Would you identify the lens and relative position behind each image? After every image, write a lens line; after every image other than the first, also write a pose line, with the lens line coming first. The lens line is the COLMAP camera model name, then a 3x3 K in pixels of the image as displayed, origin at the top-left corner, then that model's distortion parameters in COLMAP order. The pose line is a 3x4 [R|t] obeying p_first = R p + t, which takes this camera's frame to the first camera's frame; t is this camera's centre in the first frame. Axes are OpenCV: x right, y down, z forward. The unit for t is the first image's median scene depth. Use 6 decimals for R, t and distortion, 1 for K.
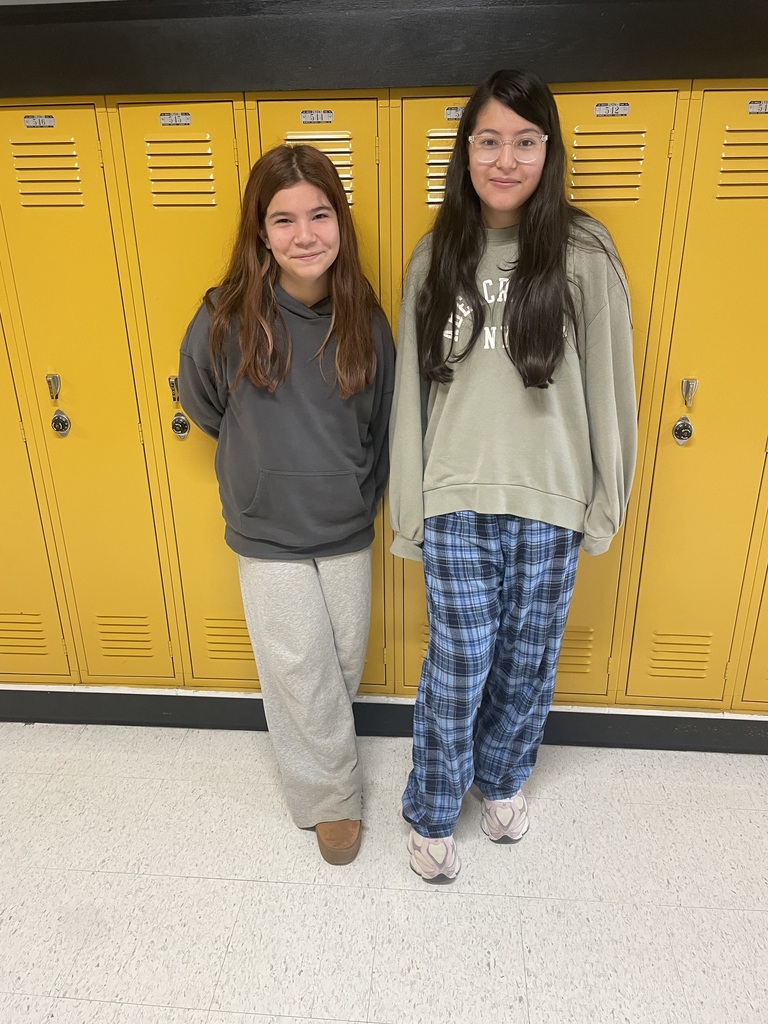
lens RADIAL K [[775.5, 0, 389.7], [0, 775.5, 508.9], [0, 0, 1]] dist [0.062498, -0.091253]
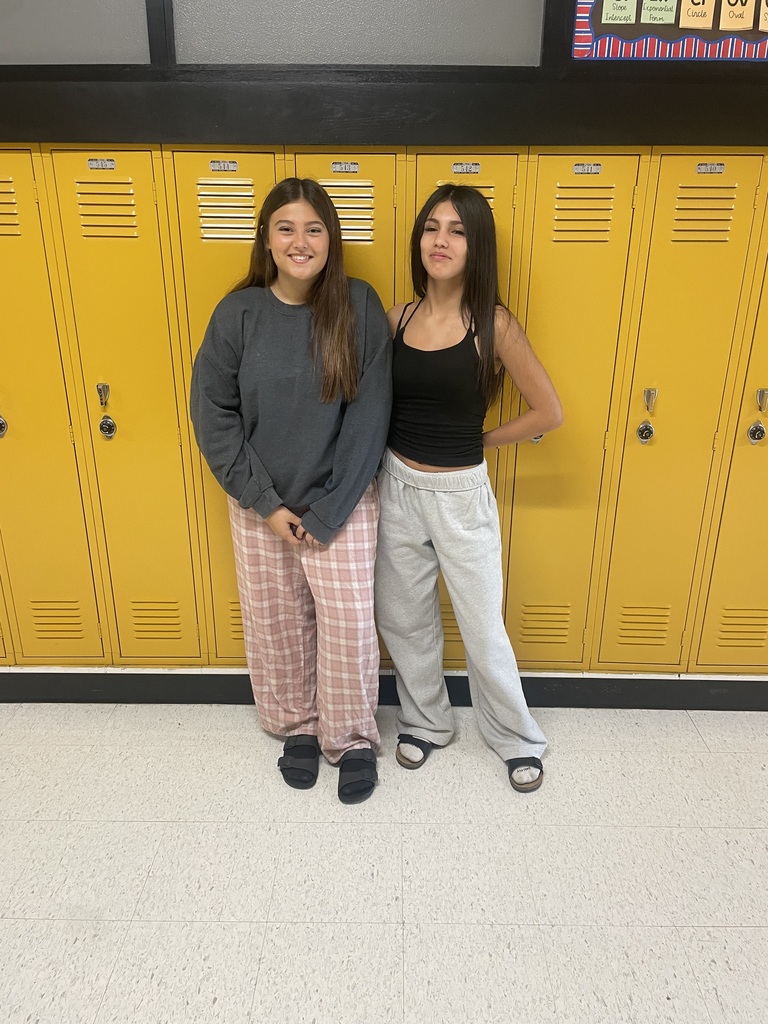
lens RADIAL K [[775.5, 0, 397.0], [0, 775.5, 513.5], [0, 0, 1]] dist [0.062498, -0.091253]
pose [[0.996642, -0.008054, 0.081490, 0.065716], [0.009961, 0.999685, -0.023019, 0.055470], [-0.081279, 0.023754, 0.996408, -0.188172]]
